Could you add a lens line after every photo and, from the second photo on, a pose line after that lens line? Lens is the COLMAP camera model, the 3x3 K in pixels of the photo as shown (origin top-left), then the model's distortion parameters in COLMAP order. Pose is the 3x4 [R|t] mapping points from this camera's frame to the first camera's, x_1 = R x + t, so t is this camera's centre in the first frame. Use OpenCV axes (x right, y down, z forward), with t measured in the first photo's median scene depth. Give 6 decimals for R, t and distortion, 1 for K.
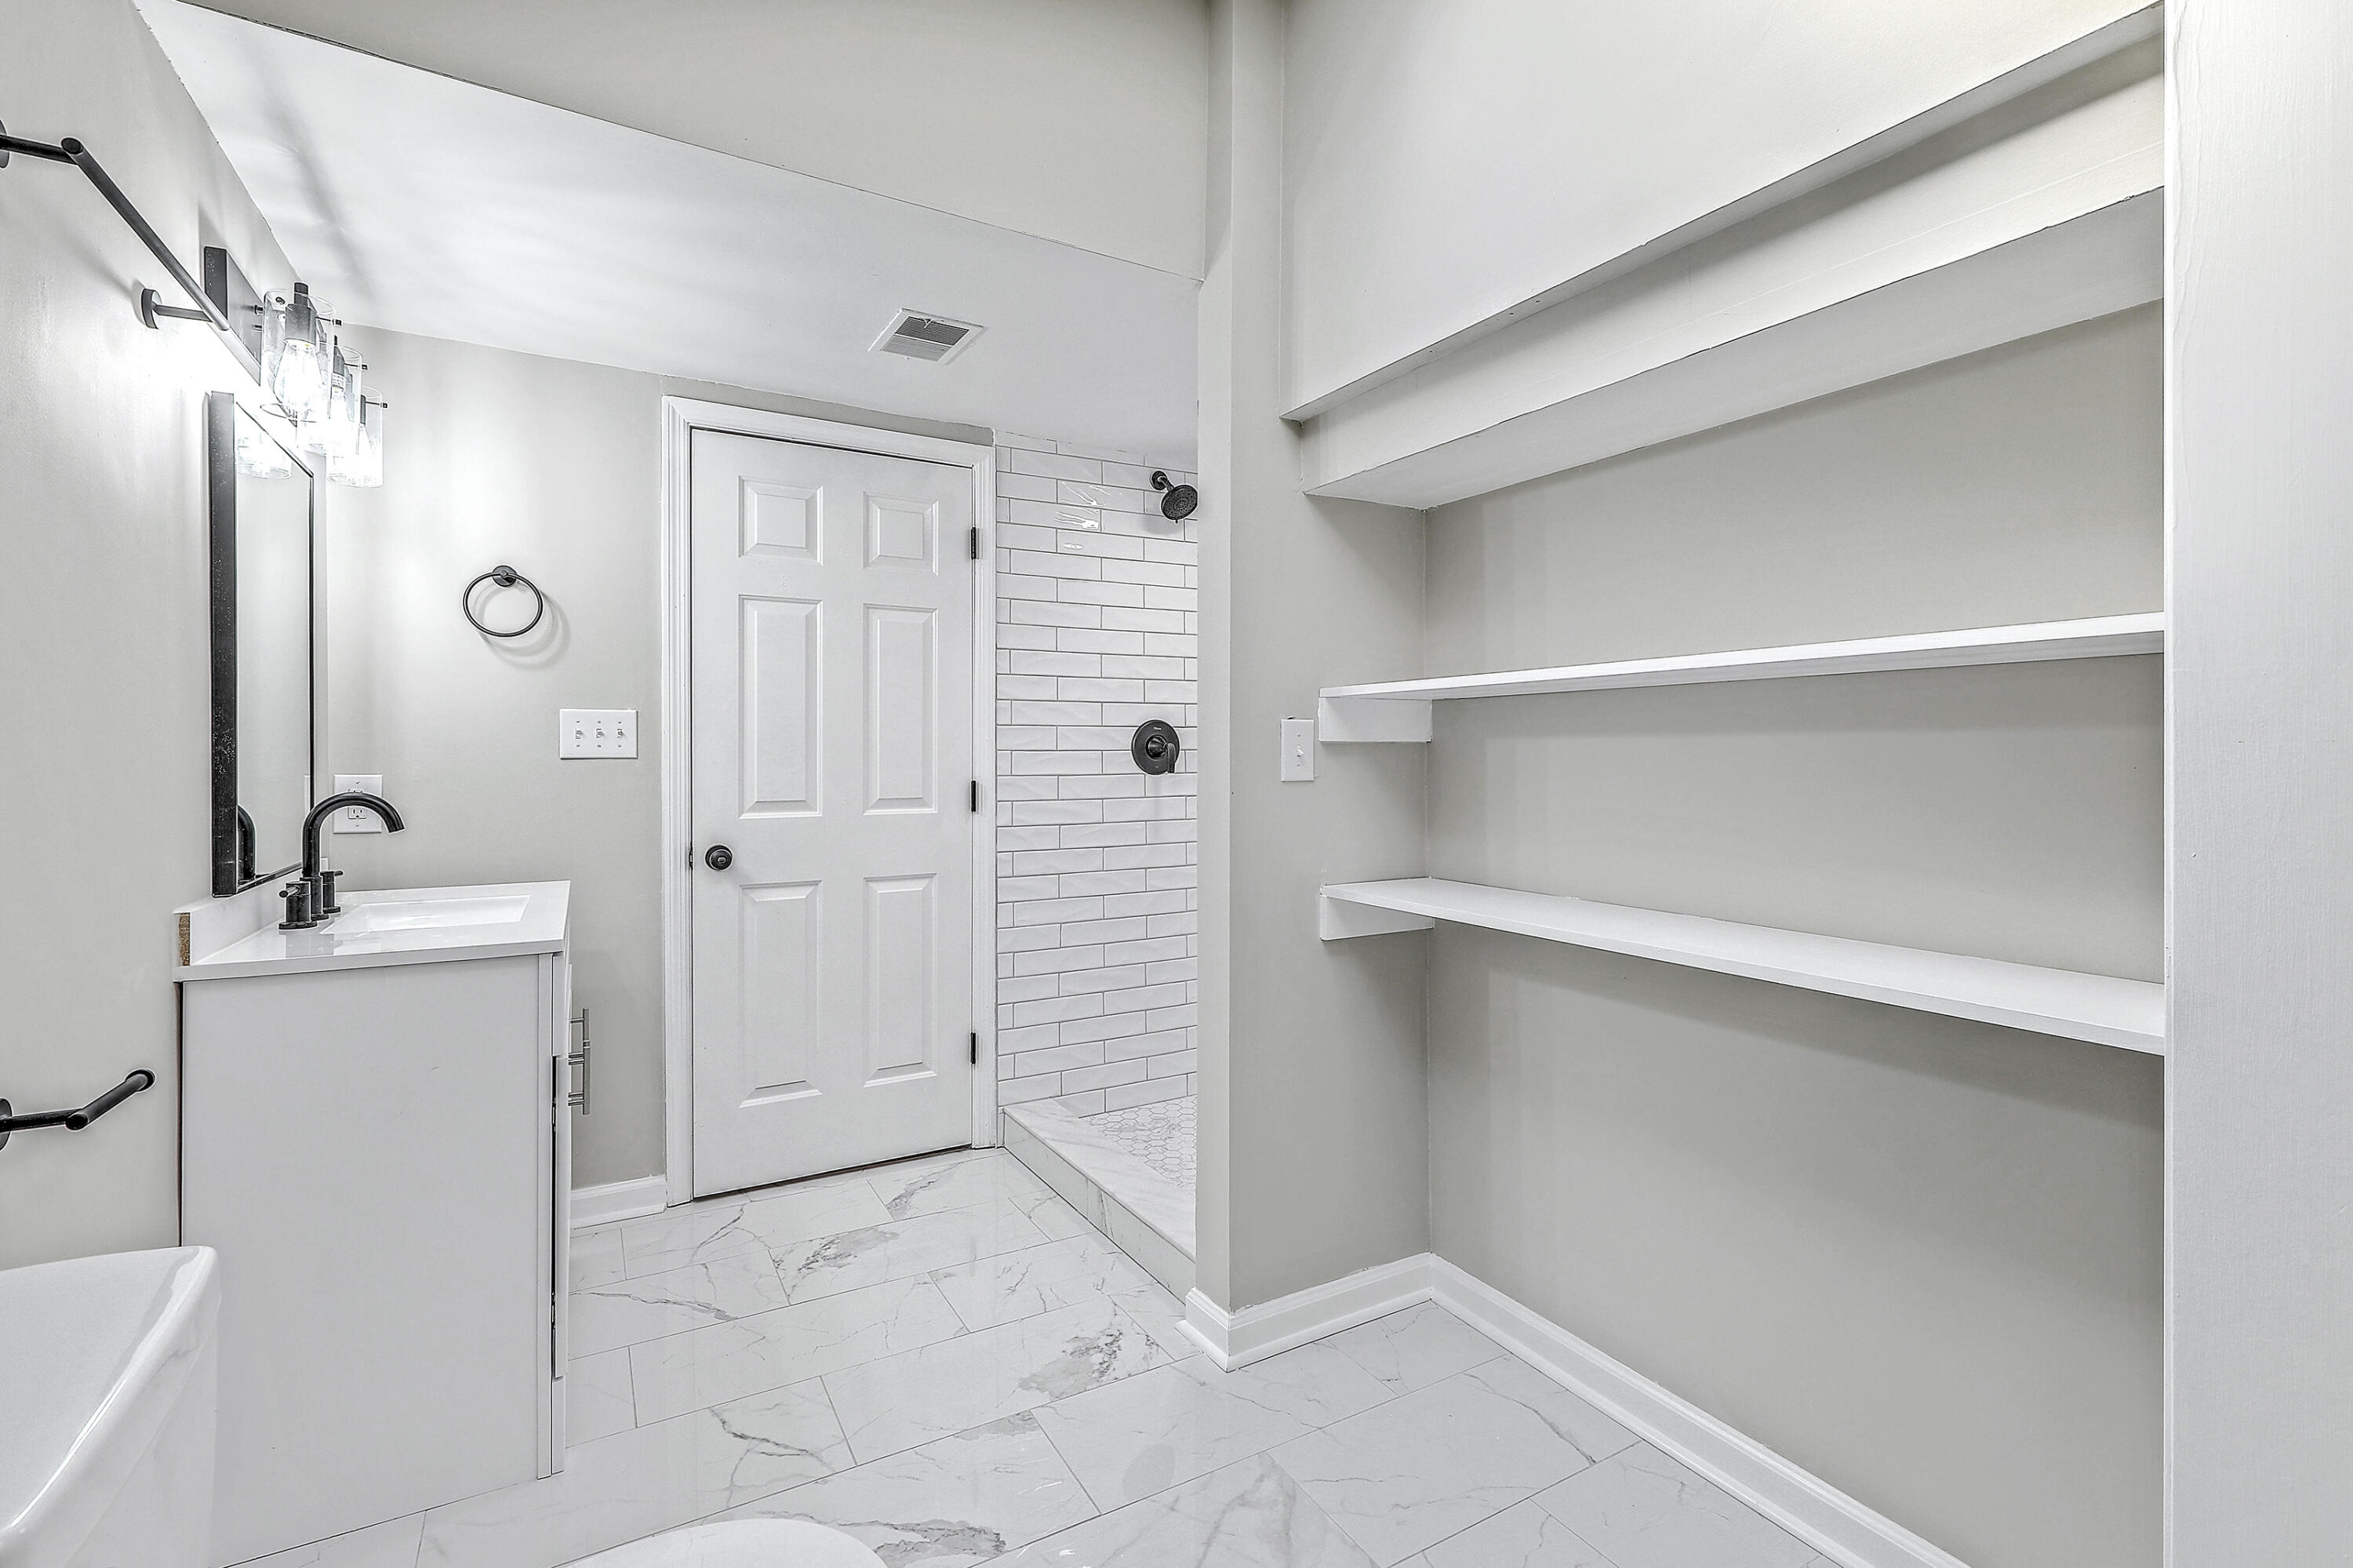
lens RADIAL K [[1067.0, 0, 1180.1], [0, 1067.0, 738.1], [0, 0, 1]] dist [-0.000899, -0.000216]
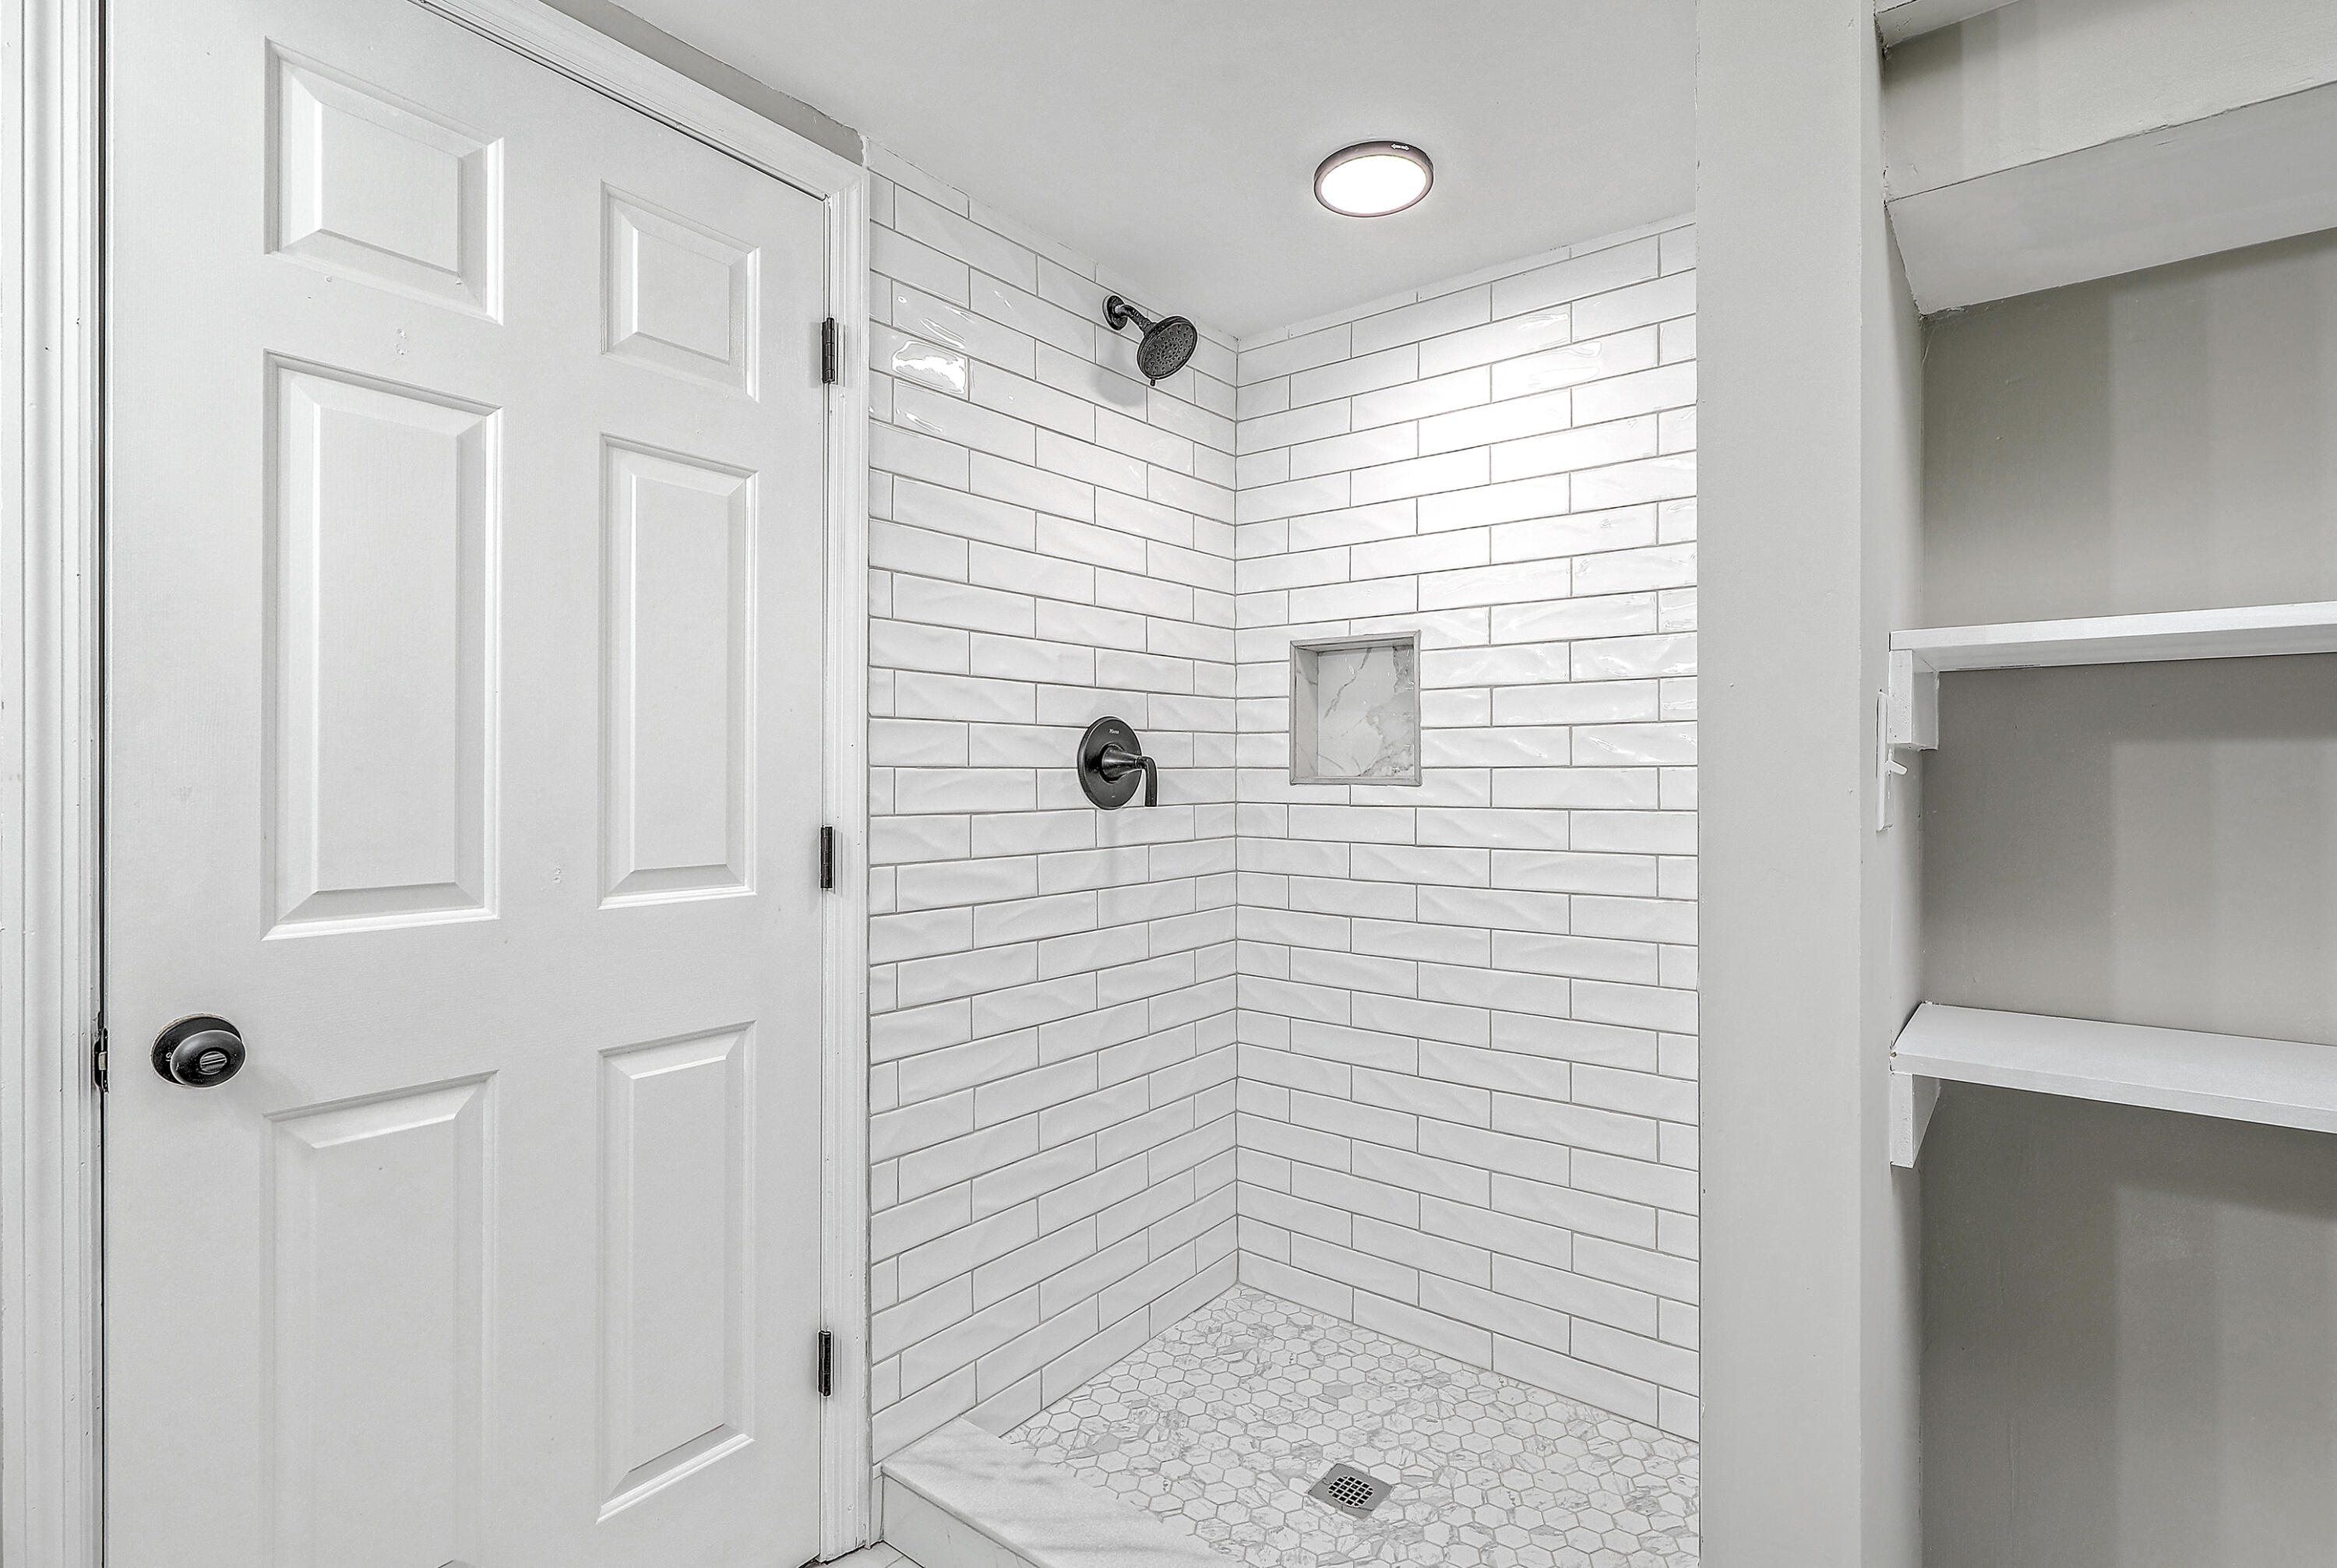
lens RADIAL K [[1059.7, 0, 1153.0], [0, 1059.7, 767.4], [0, 0, 1]] dist [-0.000899, -0.000216]
pose [[0.924738, 0.004833, 0.380575, -0.241484], [-0.006301, 0.999977, 0.002613, 0.009982], [-0.380553, -0.004814, 0.924747, 0.485059]]
